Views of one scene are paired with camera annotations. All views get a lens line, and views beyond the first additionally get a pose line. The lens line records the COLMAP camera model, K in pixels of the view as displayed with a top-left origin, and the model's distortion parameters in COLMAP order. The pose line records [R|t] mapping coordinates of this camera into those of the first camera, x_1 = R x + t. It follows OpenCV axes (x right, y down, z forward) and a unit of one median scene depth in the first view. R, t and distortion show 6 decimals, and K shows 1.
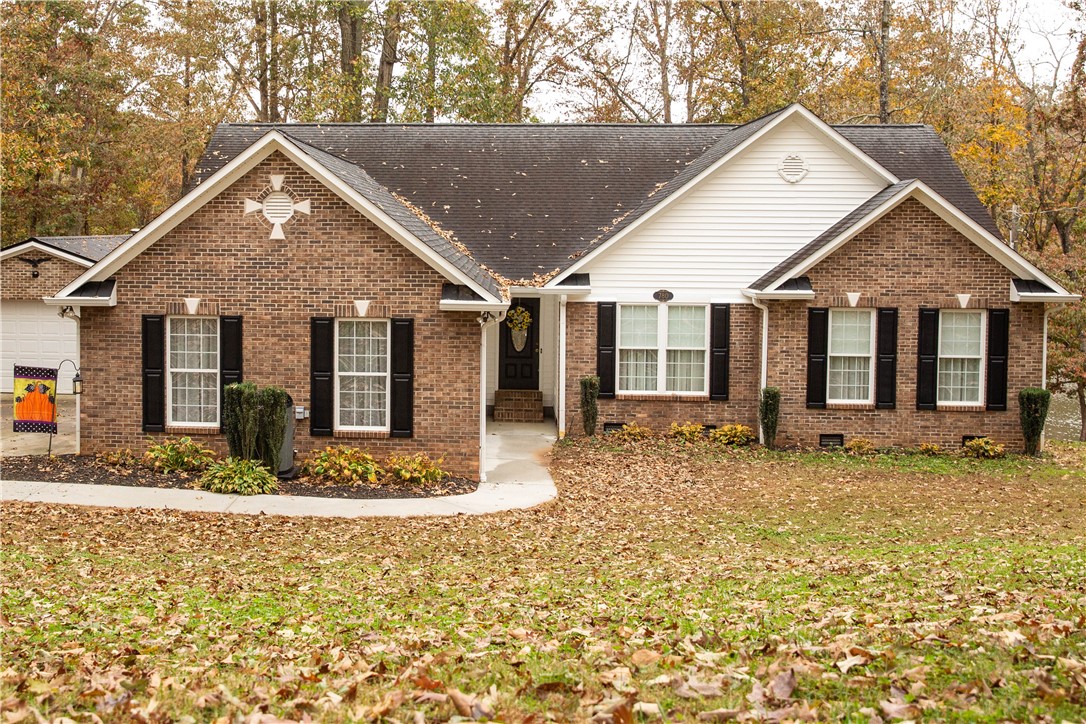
lens RADIAL K [[874.7, 0, 478.7], [0, 874.7, 345.2], [0, 0, 1]] dist [-0.022143, 0.002517]
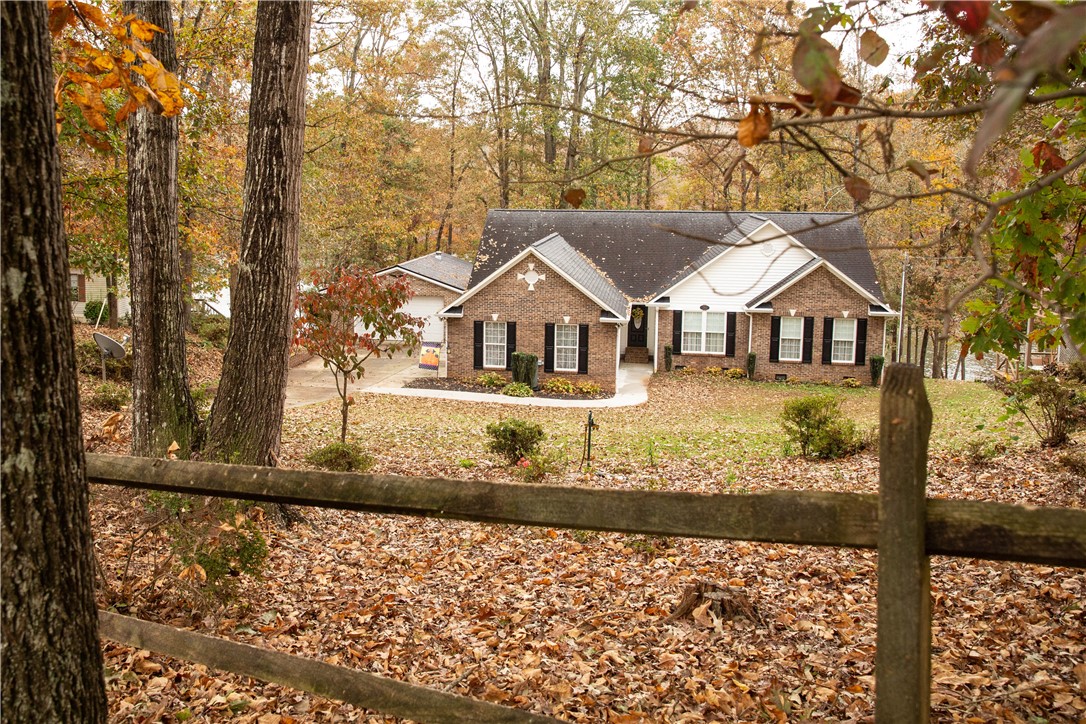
lens RADIAL K [[748.6, 0, 543.0], [0, 748.6, 362.0], [0, 0, 1]] dist [-0.001862, -0.000552]
pose [[0.993196, 0.019635, -0.114789, 0.033587], [-0.002940, 0.989597, 0.143835, -0.197378], [0.116419, -0.142519, 0.982922, -0.907871]]
